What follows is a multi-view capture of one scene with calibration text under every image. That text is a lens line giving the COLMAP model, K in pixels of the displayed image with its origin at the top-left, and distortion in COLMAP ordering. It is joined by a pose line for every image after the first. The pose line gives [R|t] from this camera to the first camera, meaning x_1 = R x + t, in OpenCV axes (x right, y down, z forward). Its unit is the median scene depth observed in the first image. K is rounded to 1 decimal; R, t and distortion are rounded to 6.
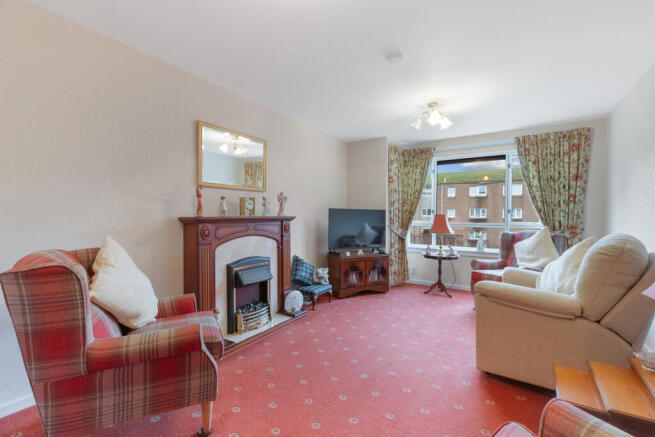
lens RADIAL K [[296.9, 0, 327.5], [0, 296.9, 218.5], [0, 0, 1]] dist [-0.002689, -0.000294]
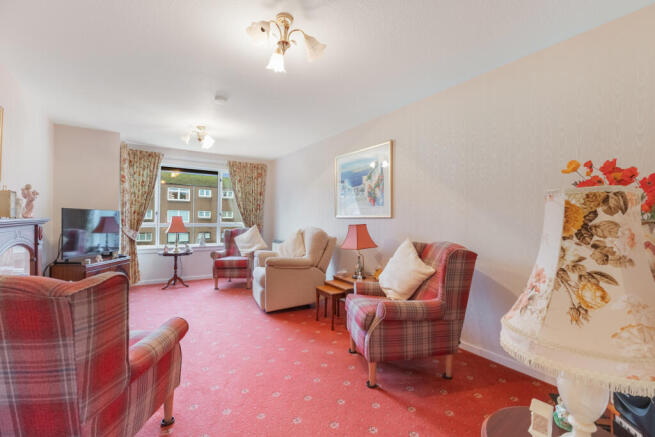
lens RADIAL K [[315.2, 0, 327.5], [0, 315.2, 218.5], [0, 0, 1]] dist [-0.004993, -0.000221]
pose [[0.376825, -0.000153, 0.926285, -0.529973], [0.001624, 0.999999, -0.000495, -0.003490], [-0.926283, 0.001691, 0.376824, 0.017816]]
